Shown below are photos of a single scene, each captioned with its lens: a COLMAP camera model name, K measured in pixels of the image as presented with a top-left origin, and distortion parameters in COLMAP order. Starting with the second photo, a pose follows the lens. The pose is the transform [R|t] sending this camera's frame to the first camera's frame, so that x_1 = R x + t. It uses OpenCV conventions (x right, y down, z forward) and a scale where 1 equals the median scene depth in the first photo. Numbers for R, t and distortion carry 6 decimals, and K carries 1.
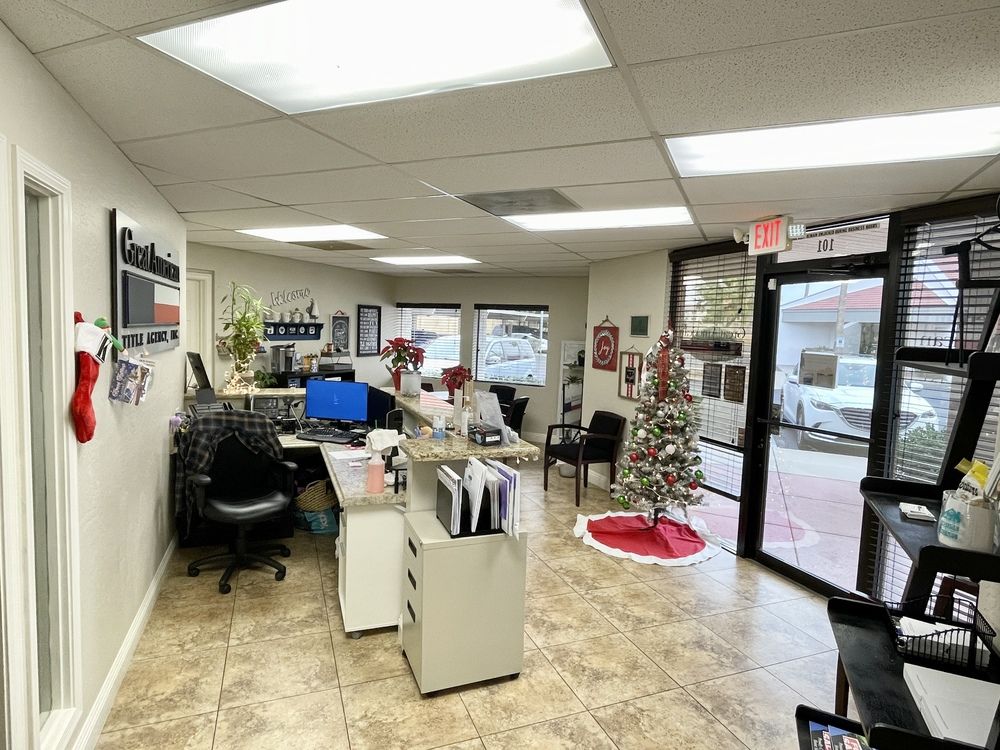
lens RADIAL K [[562.4, 0, 499.1], [0, 562.4, 373.8], [0, 0, 1]] dist [-0.005425, -0.000768]
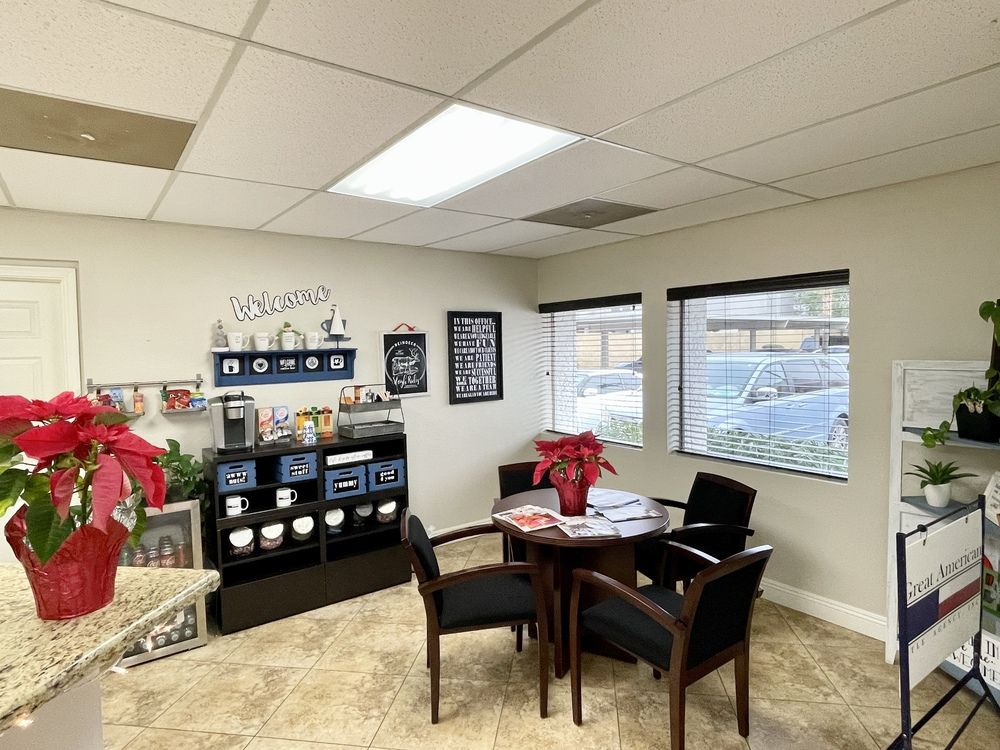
lens RADIAL K [[562.4, 0, 501.5], [0, 562.4, 377.4], [0, 0, 1]] dist [-0.005425, -0.000768]
pose [[0.871501, -0.031600, -0.489374, 0.073034], [0.013830, 0.999109, -0.039886, -0.038725], [0.490198, 0.027993, 0.871161, 0.604025]]
